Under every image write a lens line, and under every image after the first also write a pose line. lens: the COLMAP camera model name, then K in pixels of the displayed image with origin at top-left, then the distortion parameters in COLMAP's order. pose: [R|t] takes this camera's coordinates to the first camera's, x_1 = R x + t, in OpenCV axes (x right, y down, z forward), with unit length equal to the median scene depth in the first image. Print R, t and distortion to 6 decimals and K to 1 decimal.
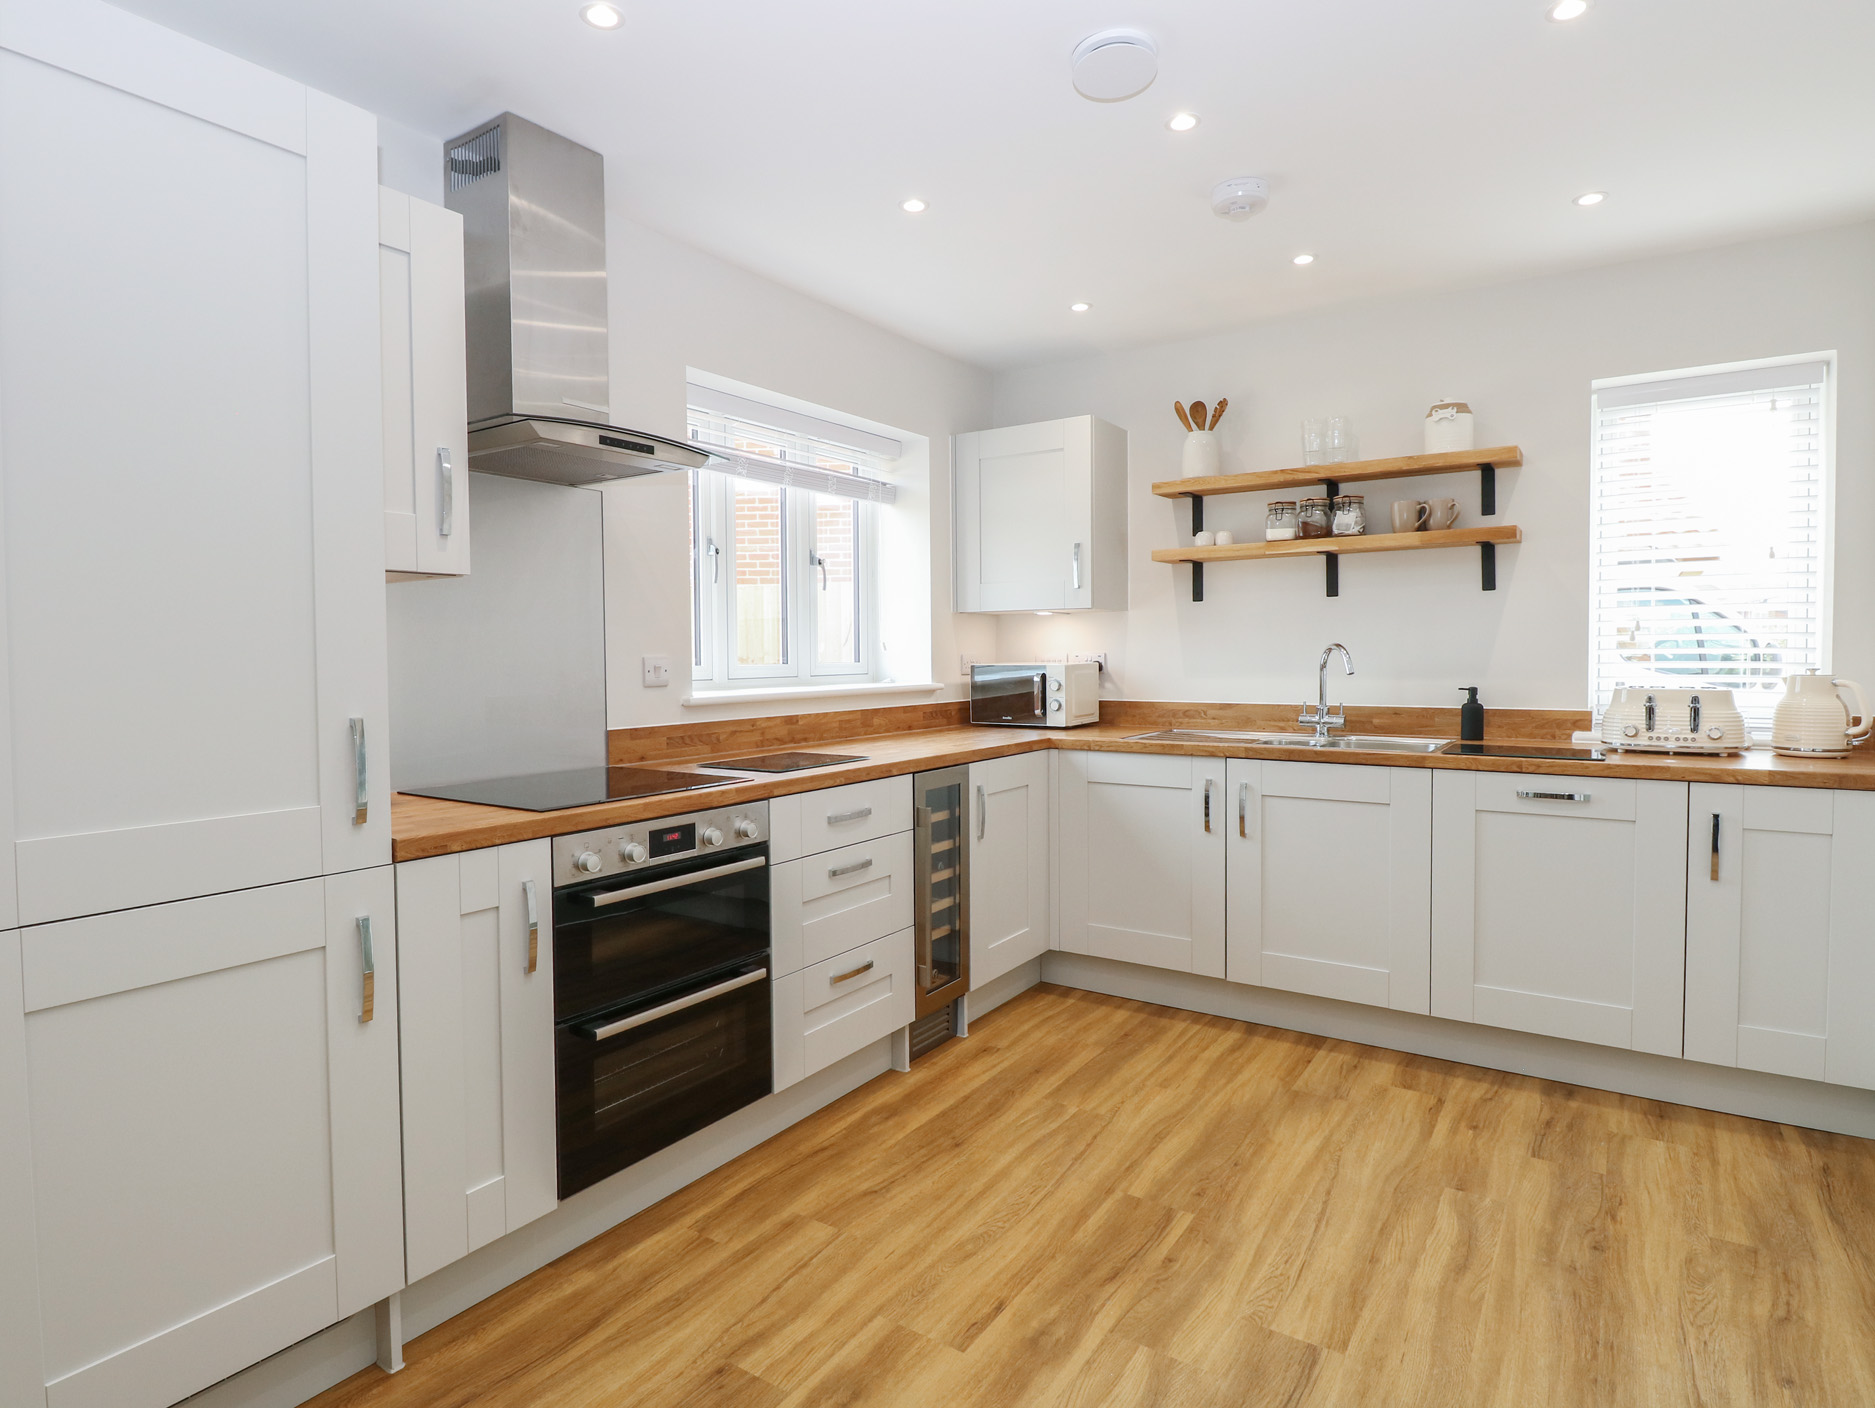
lens RADIAL K [[1018.2, 0, 922.2], [0, 1018.2, 703.4], [0, 0, 1]] dist [-0.016002, -0.004466]
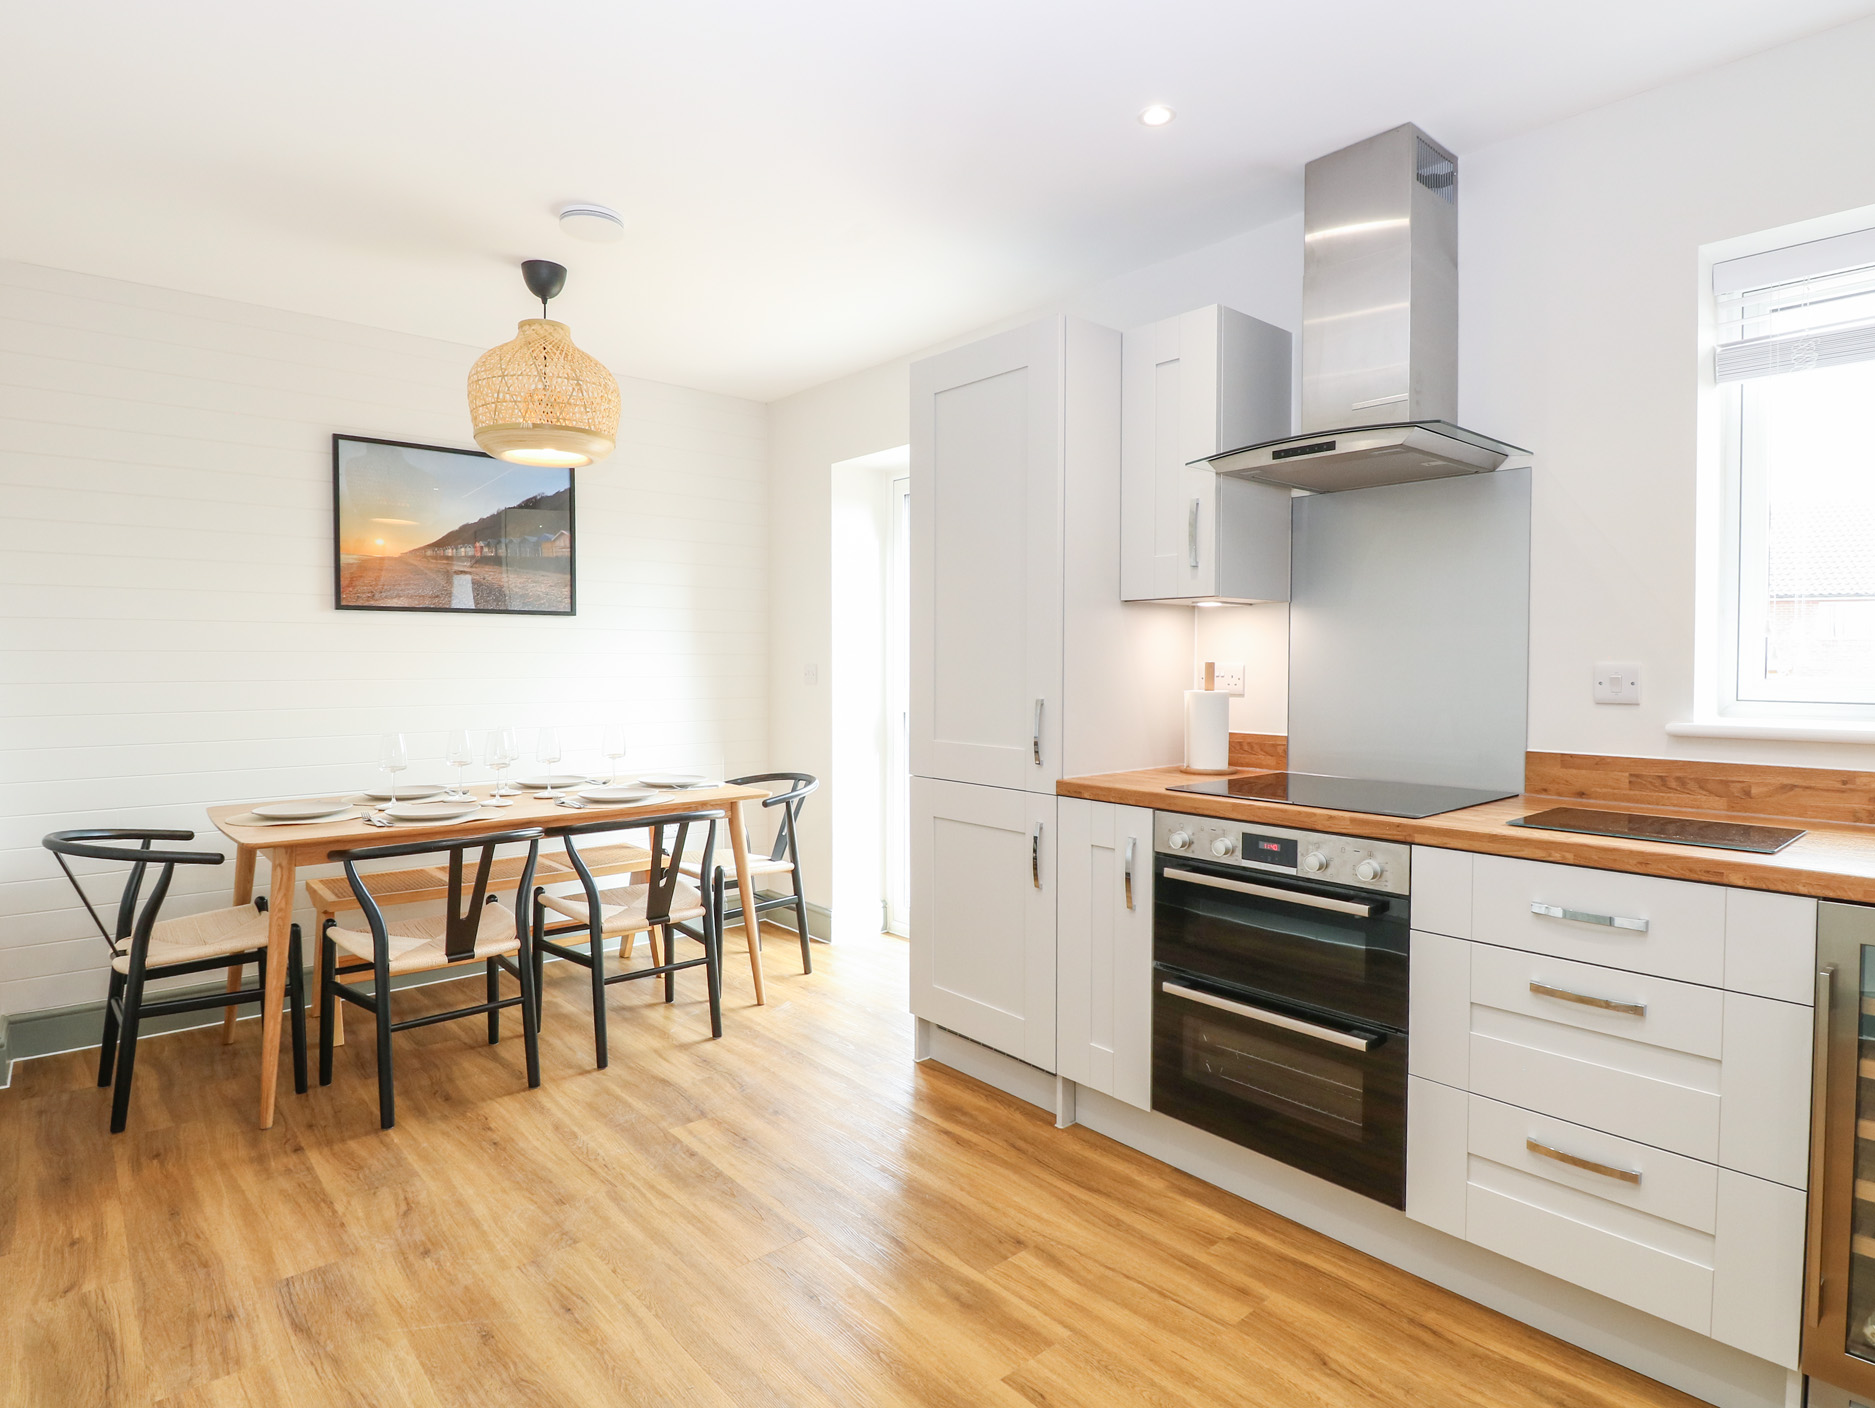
lens RADIAL K [[1018.2, 0, 941.8], [0, 1018.2, 707.4], [0, 0, 1]] dist [-0.016002, -0.004466]
pose [[-0.251992, 0.052123, -0.966324, 0.773587], [-0.045514, 0.996805, 0.065636, -0.053063], [0.966658, 0.060521, -0.248815, 0.922254]]
